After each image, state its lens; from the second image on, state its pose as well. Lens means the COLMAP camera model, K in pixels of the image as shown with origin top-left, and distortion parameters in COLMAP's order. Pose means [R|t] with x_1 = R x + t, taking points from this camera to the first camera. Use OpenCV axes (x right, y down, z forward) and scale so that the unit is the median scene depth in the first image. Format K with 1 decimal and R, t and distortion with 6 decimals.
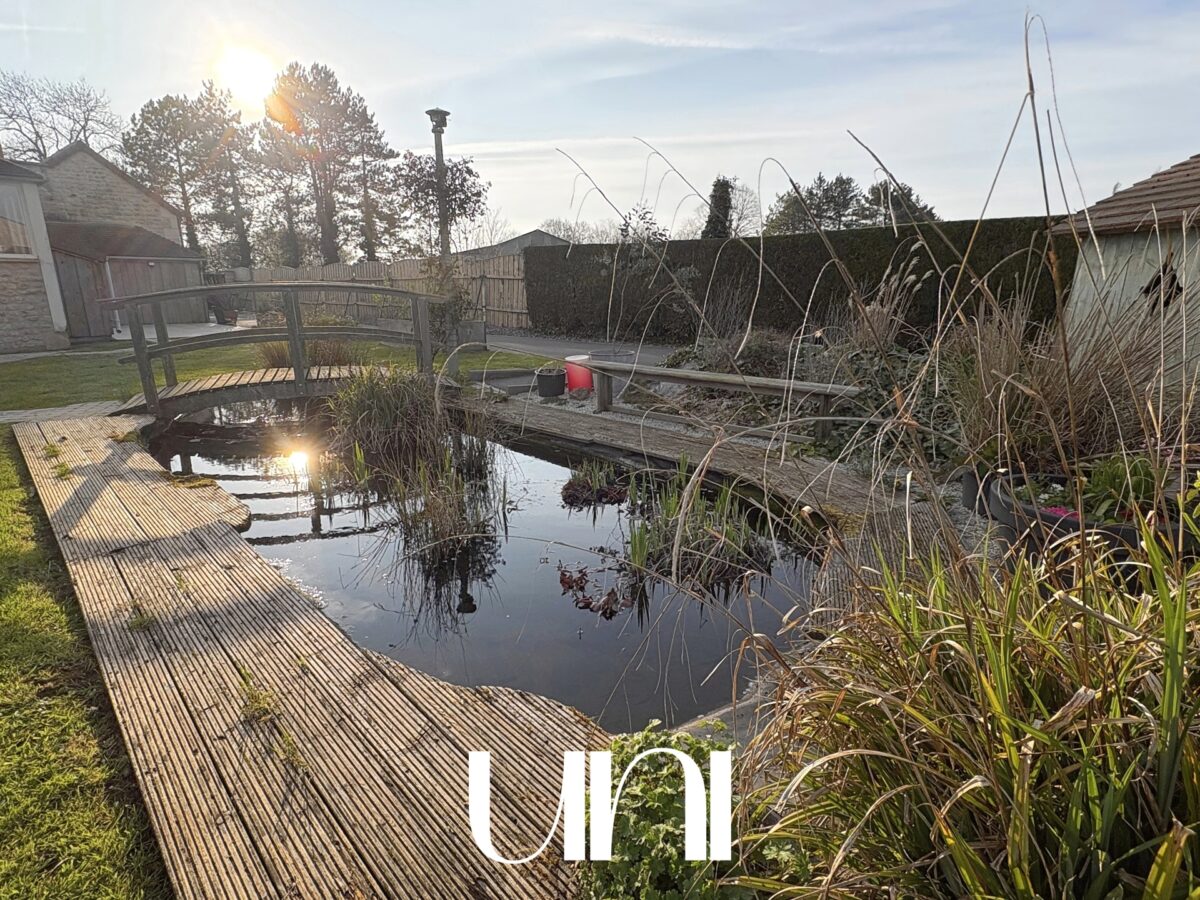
lens RADIAL K [[616.3, 0, 600.0], [0, 616.3, 450.0], [0, 0, 1]] dist [0.002226, -0.000600]
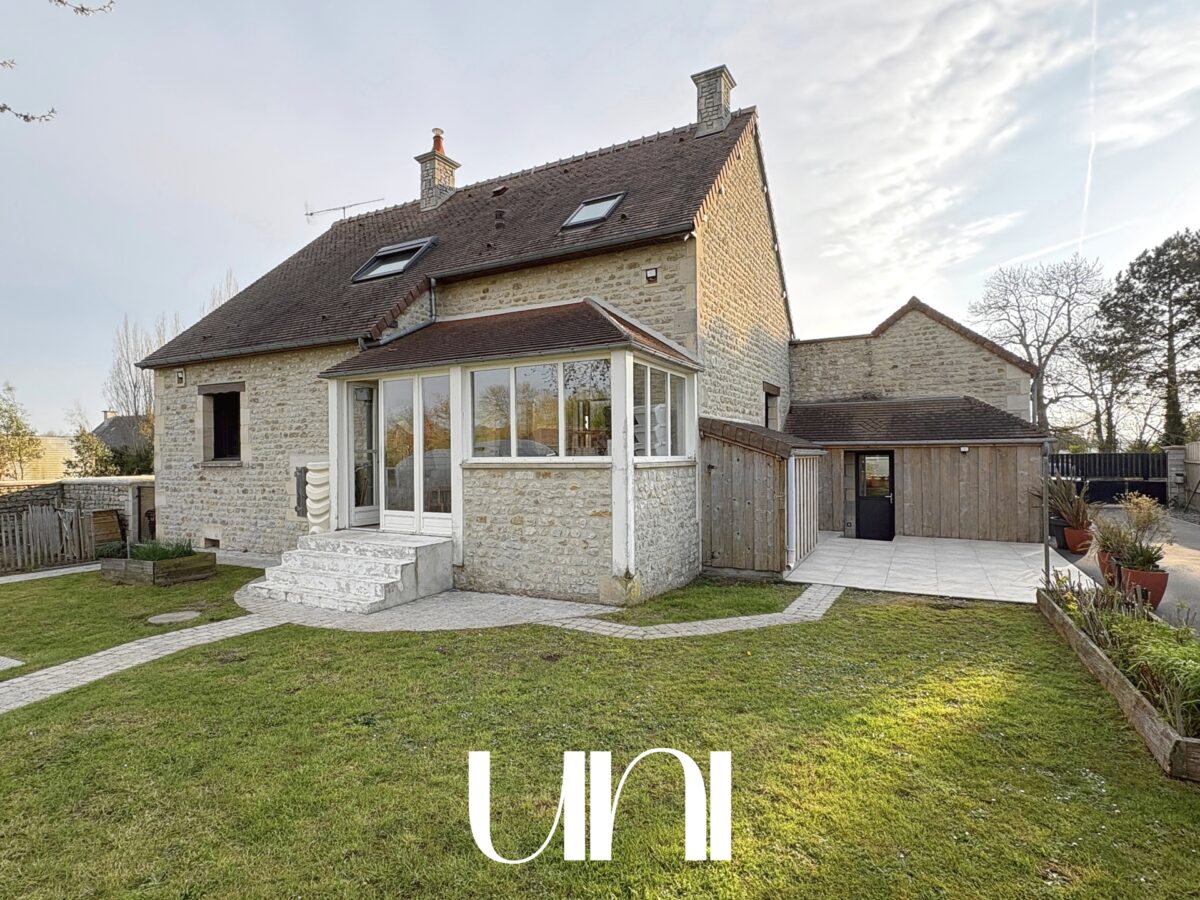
lens RADIAL K [[616.3, 0, 600.0], [0, 616.3, 450.0], [0, 0, 1]] dist [0.002226, -0.000600]
pose [[0.212447, -0.016566, -0.977032, -0.065290], [-0.243499, 0.967419, -0.069350, -0.062549], [0.946348, 0.252639, 0.201492, 0.194671]]
